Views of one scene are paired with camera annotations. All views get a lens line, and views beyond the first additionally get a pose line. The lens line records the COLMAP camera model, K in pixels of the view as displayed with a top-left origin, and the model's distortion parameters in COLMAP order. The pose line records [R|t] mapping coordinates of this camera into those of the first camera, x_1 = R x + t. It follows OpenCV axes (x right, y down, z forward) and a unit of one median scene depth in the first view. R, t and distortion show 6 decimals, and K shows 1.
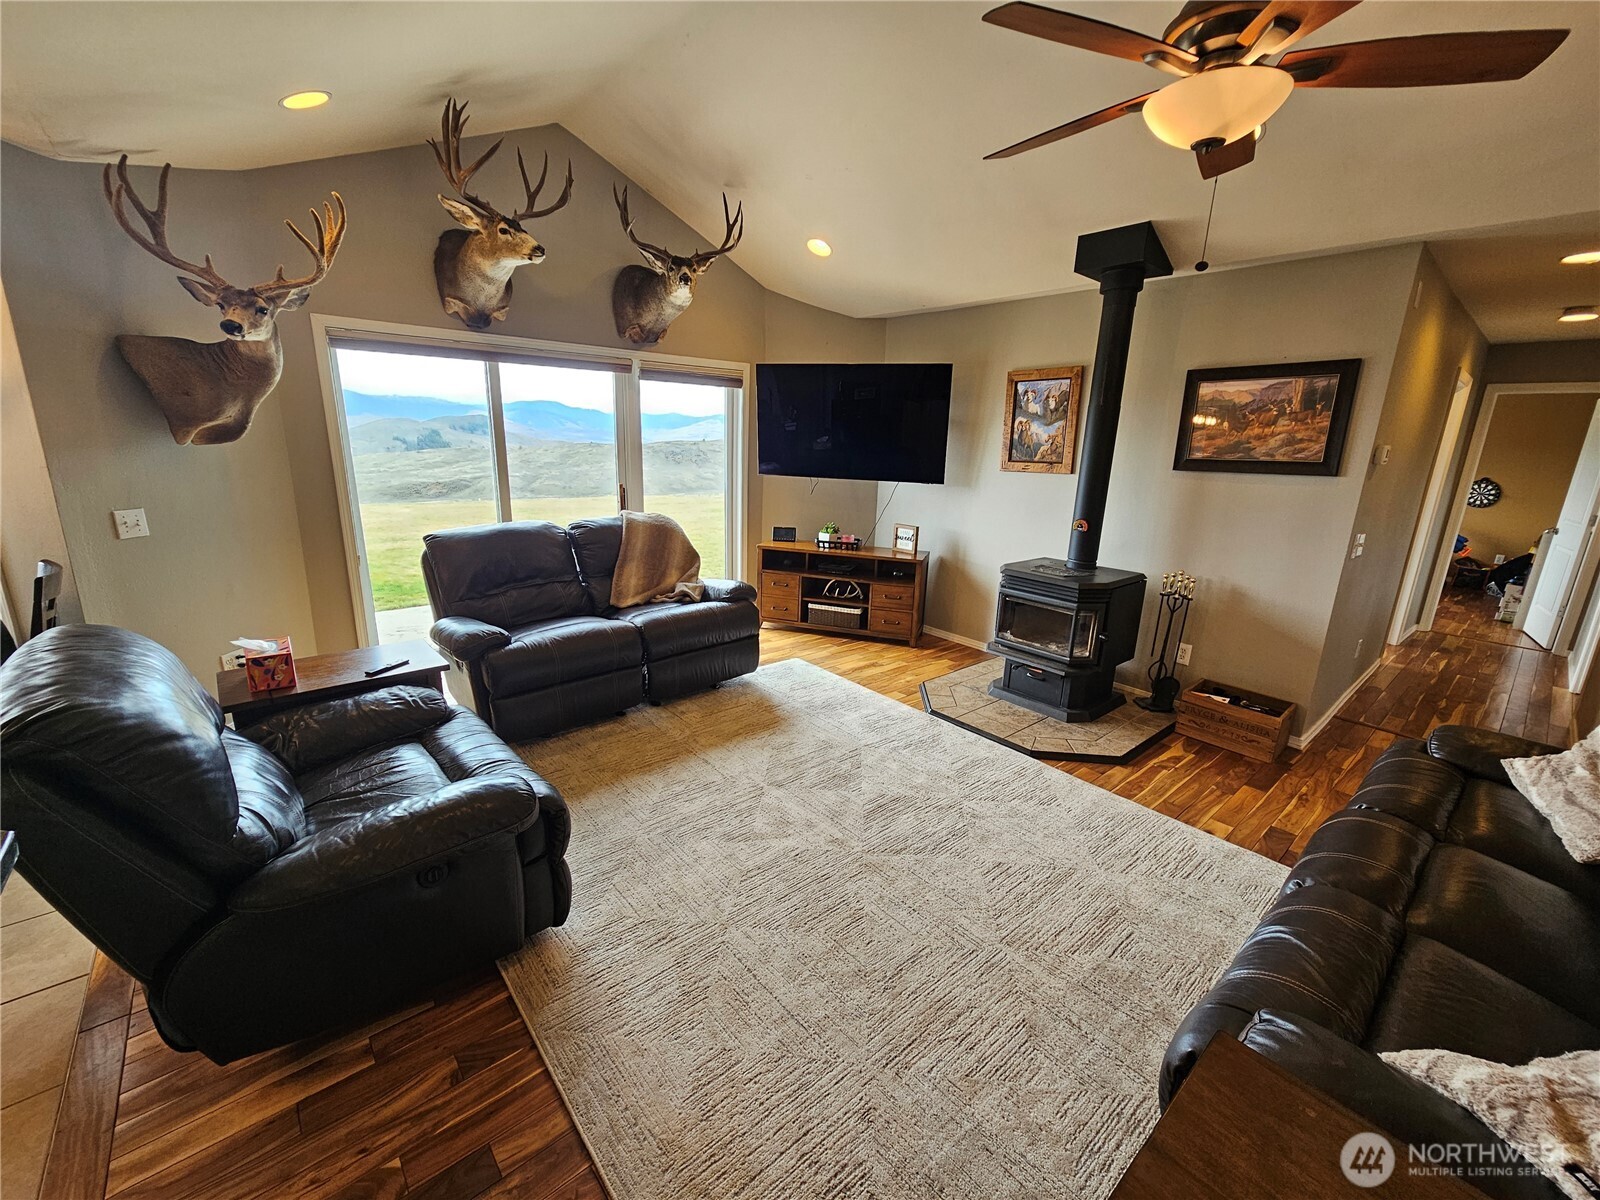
lens RADIAL K [[651.1, 0, 808.6], [0, 651.1, 605.8], [0, 0, 1]] dist [0.004432, -0.000179]
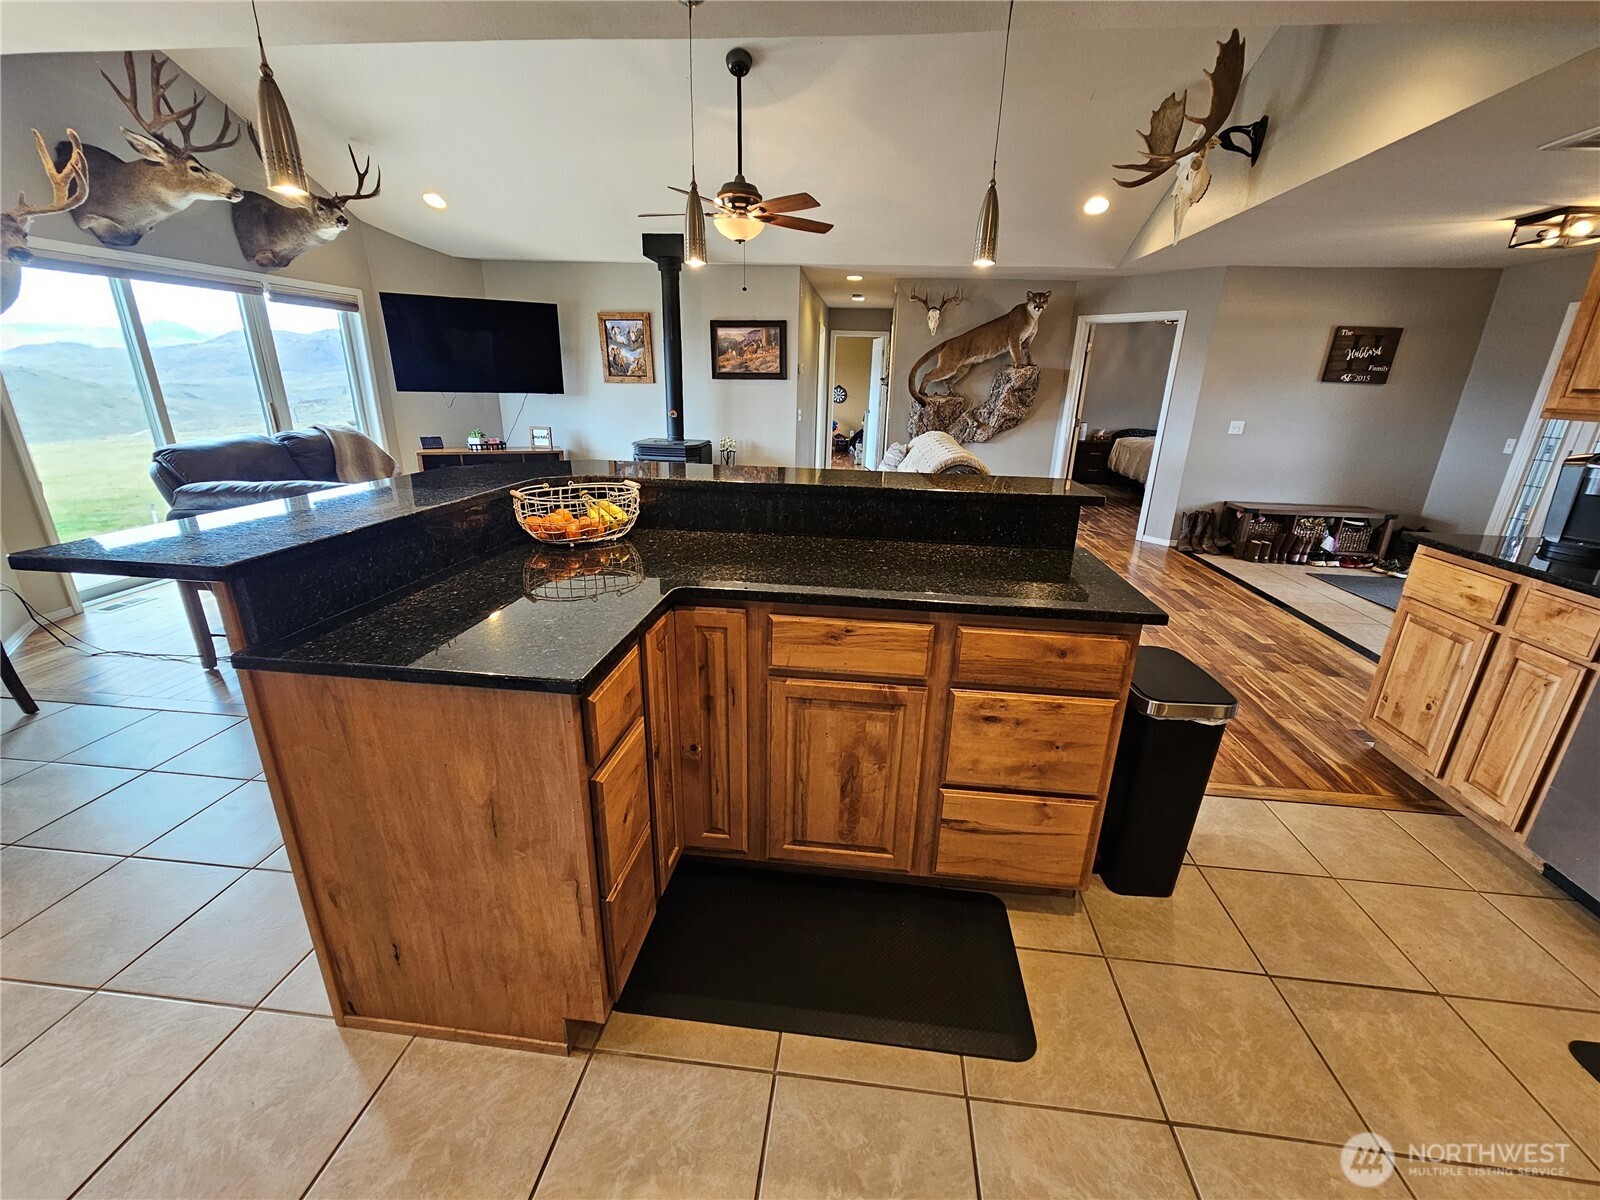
lens RADIAL K [[655.2, 0, 807.5], [0, 655.2, 605.5], [0, 0, 1]] dist [0.001648, -0.000728]
pose [[0.733924, -0.234973, 0.637294, -0.451937], [0.166347, 0.971864, 0.166761, 0.115199], [-0.658547, -0.016378, 0.752361, -0.437804]]
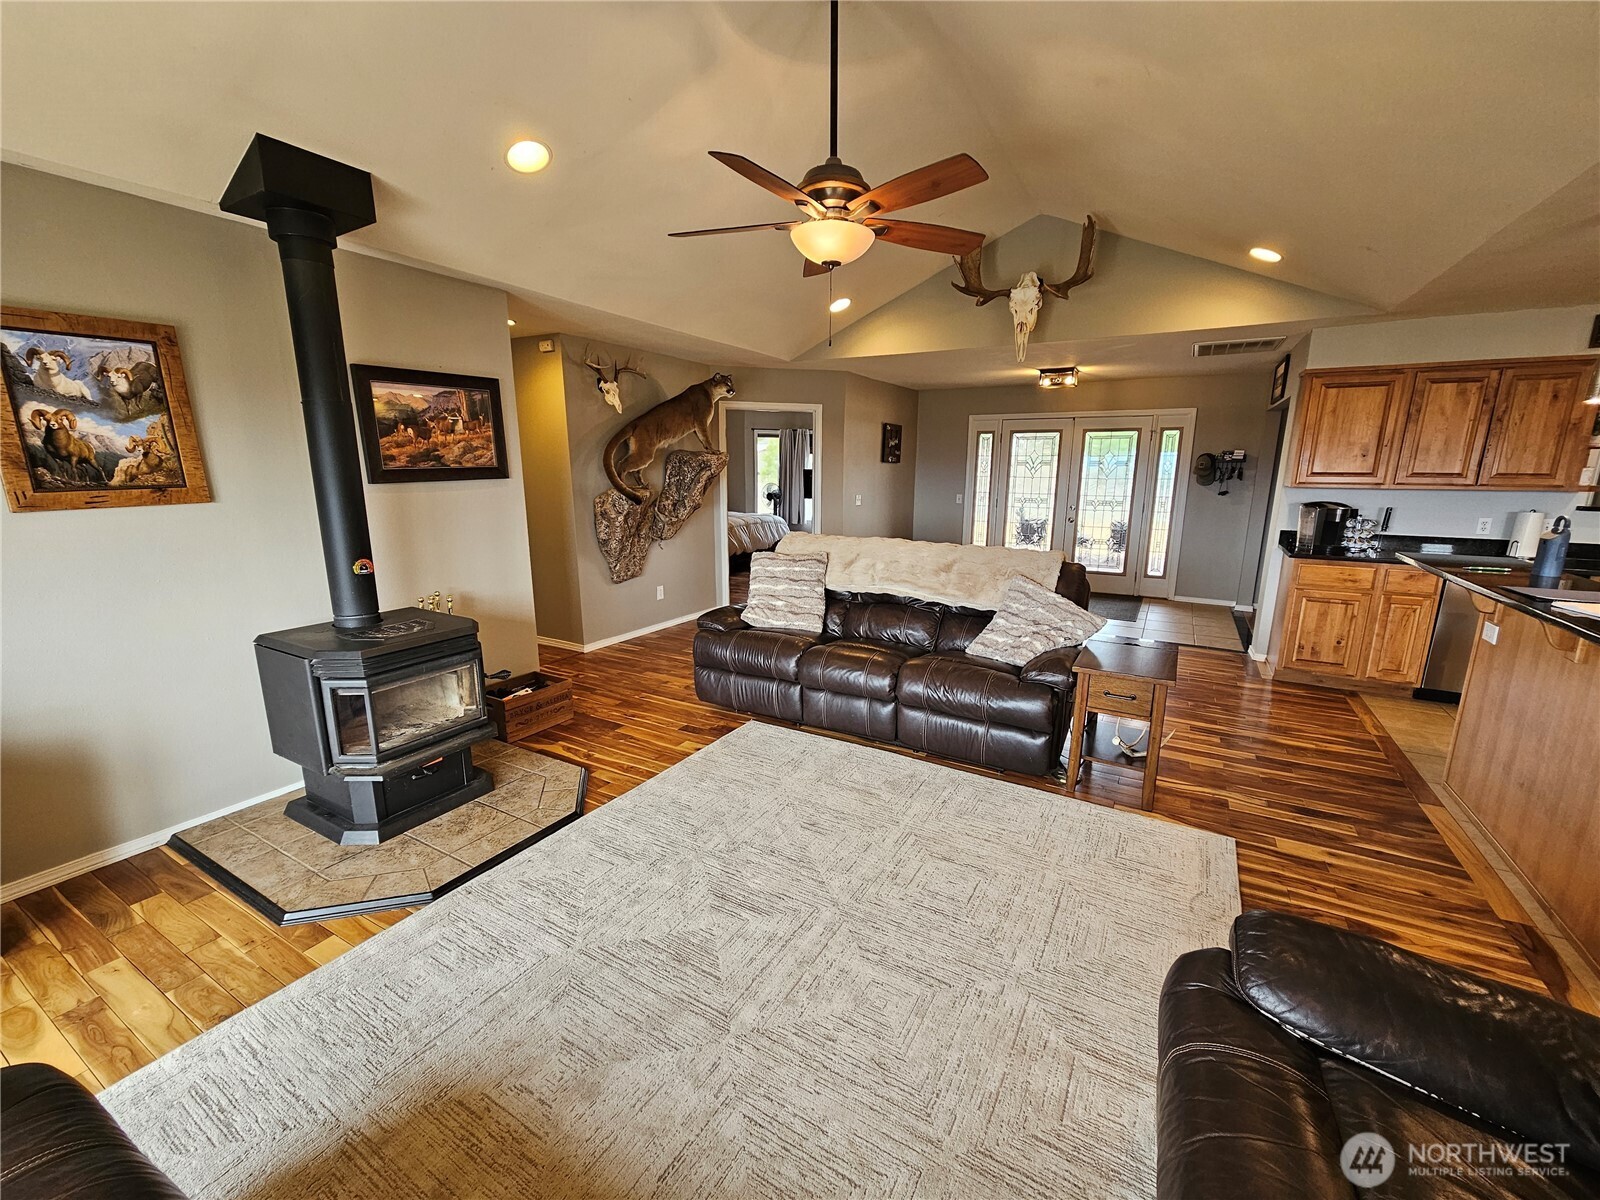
lens RADIAL K [[648.5, 0, 804.1], [0, 648.5, 606.1], [0, 0, 1]] dist [-0.003735, -0.000136]
pose [[-0.326048, -0.237056, 0.915149, -0.364268], [0.218883, 0.922814, 0.317025, -0.178679], [-0.919665, 0.303676, -0.248993, 0.649525]]
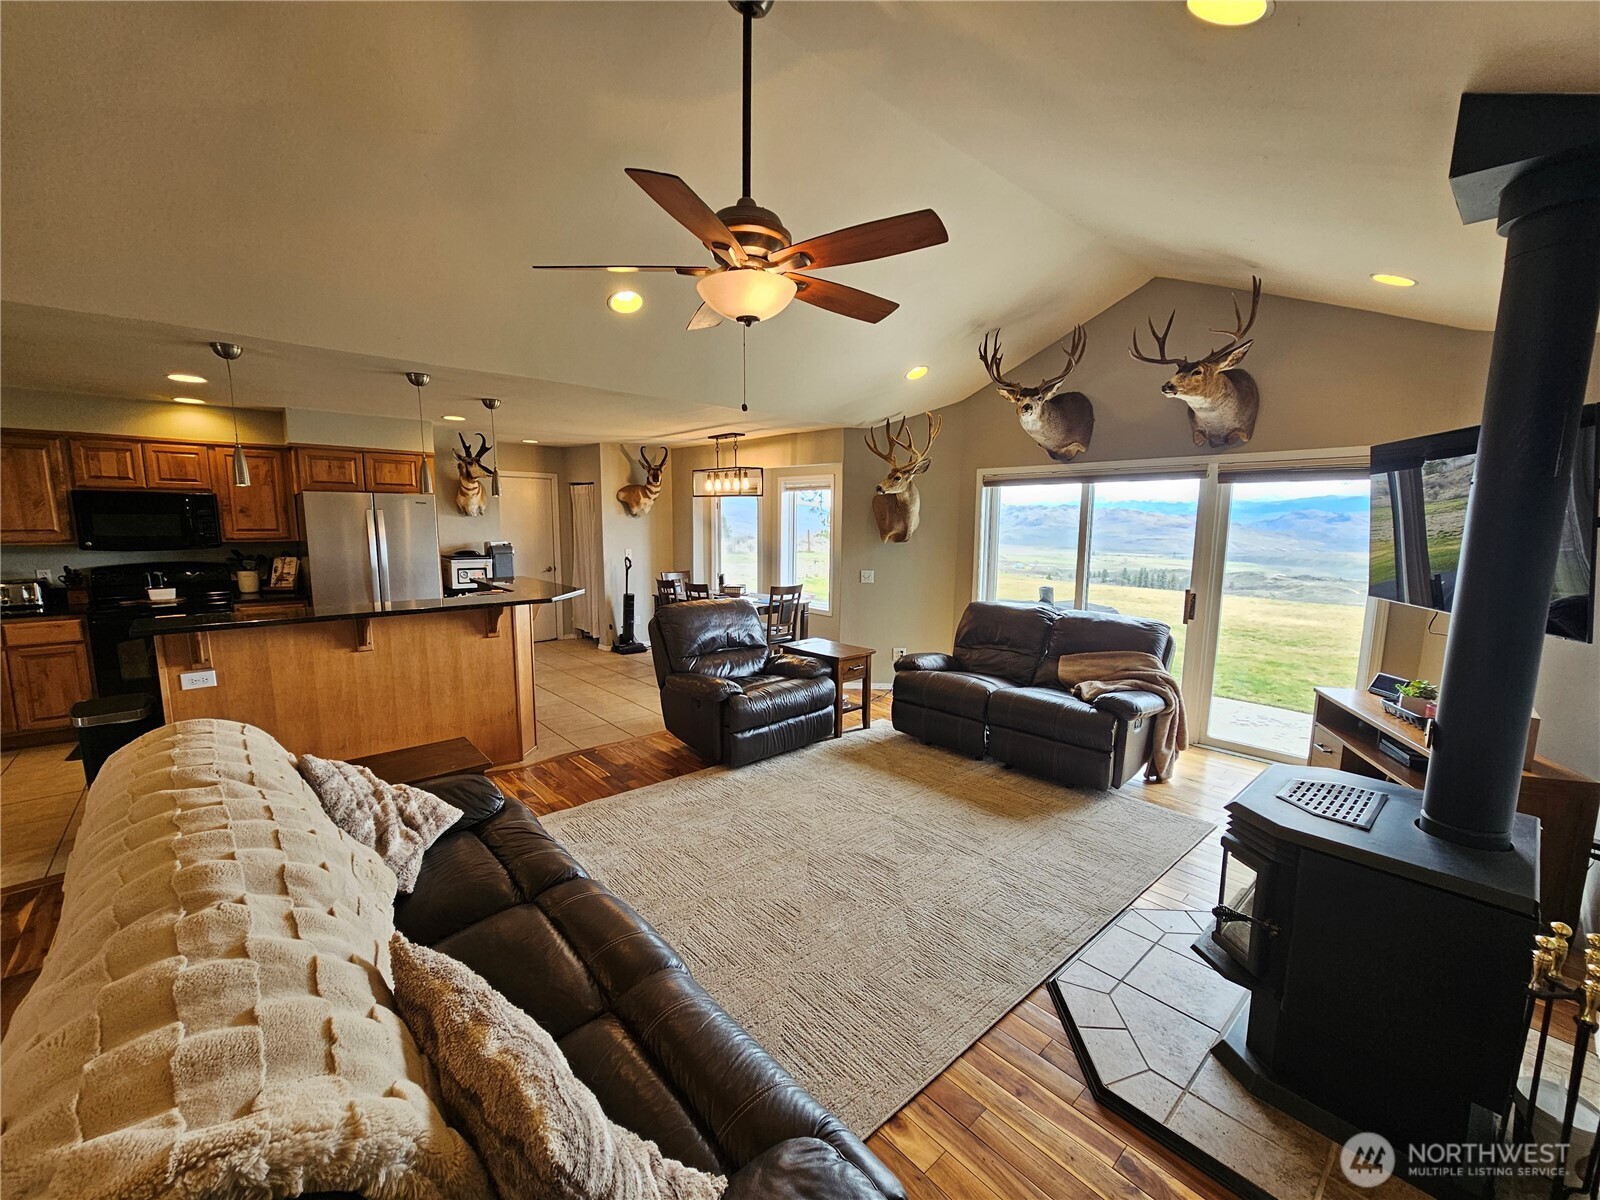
lens RADIAL K [[655.2, 0, 807.5], [0, 655.2, 605.5], [0, 0, 1]] dist [0.001648, -0.000728]
pose [[0.015959, 0.105052, -0.994339, 0.757006], [-0.258260, 0.961153, 0.097401, -0.124485], [0.965944, 0.255244, 0.042470, 0.463963]]
